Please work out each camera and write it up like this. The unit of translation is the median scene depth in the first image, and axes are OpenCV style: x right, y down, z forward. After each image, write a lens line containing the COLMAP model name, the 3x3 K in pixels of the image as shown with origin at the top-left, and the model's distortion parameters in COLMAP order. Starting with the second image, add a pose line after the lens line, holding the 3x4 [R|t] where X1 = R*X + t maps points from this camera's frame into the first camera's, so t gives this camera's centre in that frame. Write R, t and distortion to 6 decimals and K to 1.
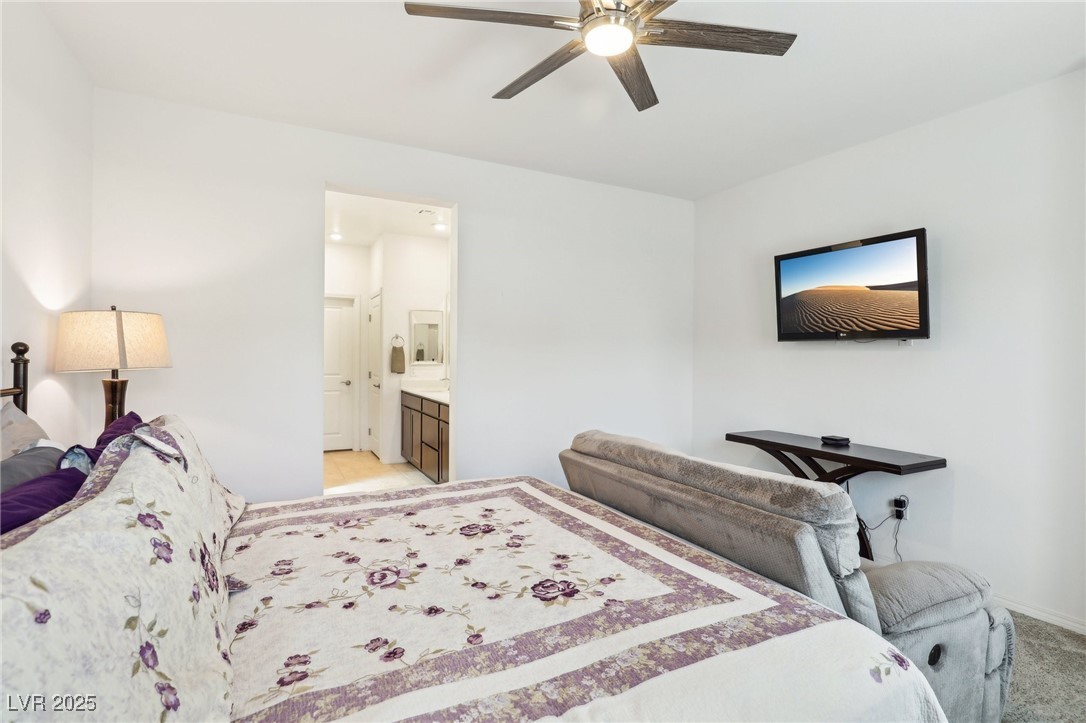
lens RADIAL K [[503.3, 0, 539.2], [0, 503.3, 356.3], [0, 0, 1]] dist [-0.015985, -0.000265]
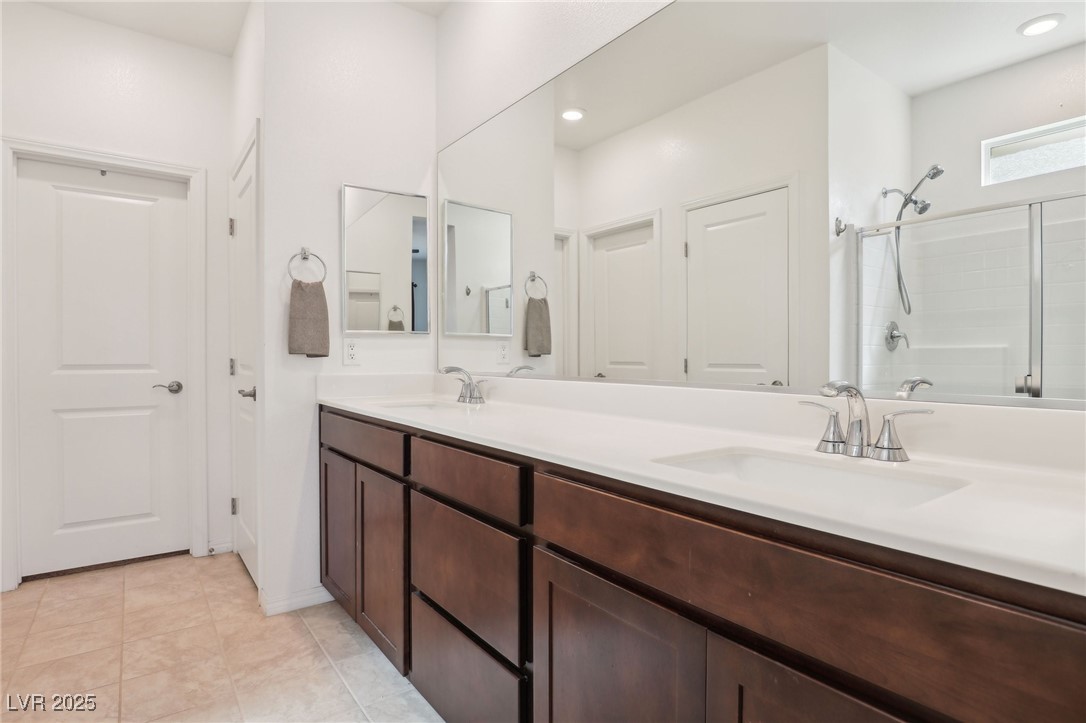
lens RADIAL K [[579.5, 0, 540.5], [0, 579.5, 358.4], [0, 0, 1]] dist [-0.026033, -0.000115]
pose [[0.990430, -0.009093, 0.137718, -0.173721], [0.008748, 0.999957, 0.003107, 0.035155], [-0.137741, -0.001872, 0.990467, 0.569231]]
